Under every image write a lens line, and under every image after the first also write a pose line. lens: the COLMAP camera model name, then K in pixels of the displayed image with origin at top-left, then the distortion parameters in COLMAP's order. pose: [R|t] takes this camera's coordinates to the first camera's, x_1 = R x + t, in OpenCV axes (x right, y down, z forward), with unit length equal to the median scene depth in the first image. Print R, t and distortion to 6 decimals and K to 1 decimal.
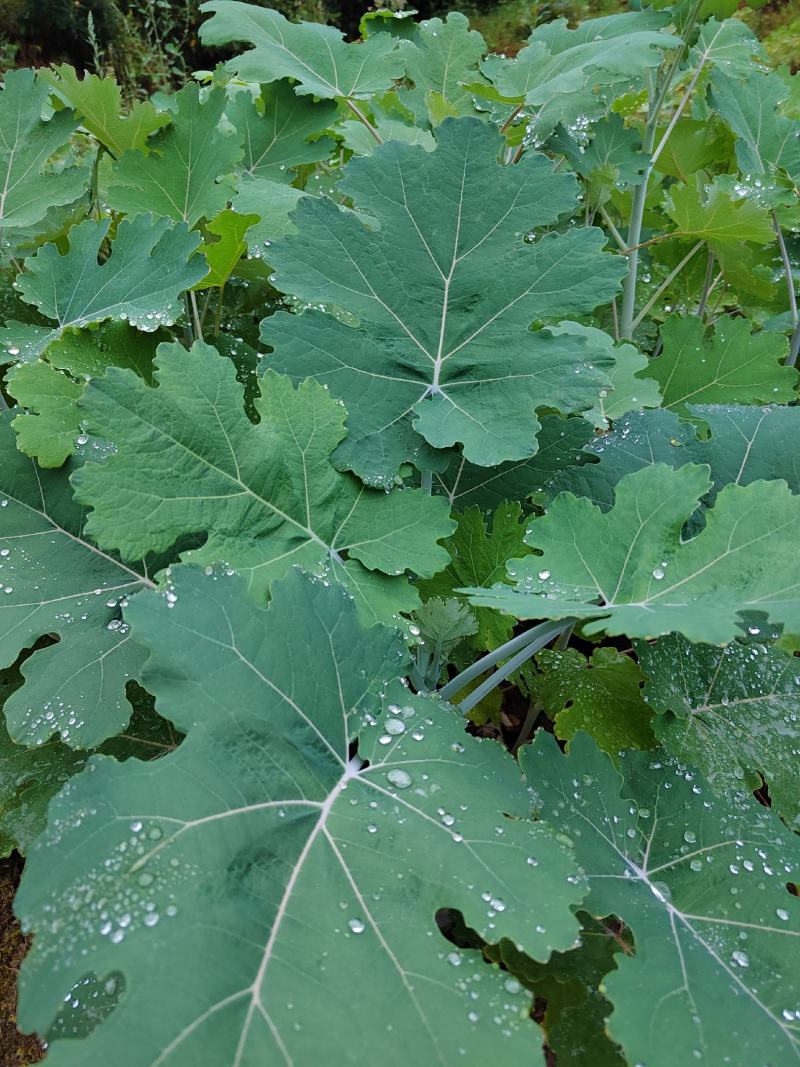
lens RADIAL K [[739.9, 0, 391.4], [0, 739.9, 535.0], [0, 0, 1]] dist [0.039189, -0.044933]
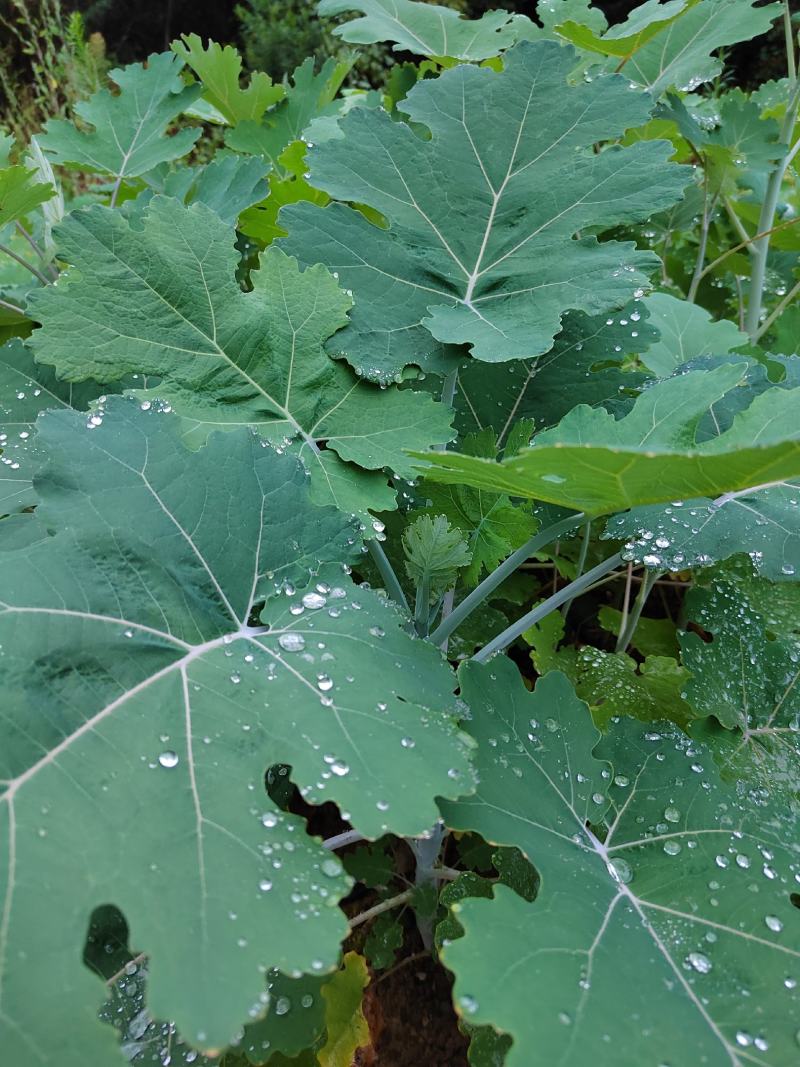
lens RADIAL K [[739.9, 0, 391.4], [0, 739.9, 535.0], [0, 0, 1]] dist [0.039189, -0.044933]
pose [[0.972937, 0.118910, -0.198126, 0.228371], [-0.138121, 0.986666, -0.086097, 0.217390], [0.185247, 0.111132, 0.976388, 0.144629]]
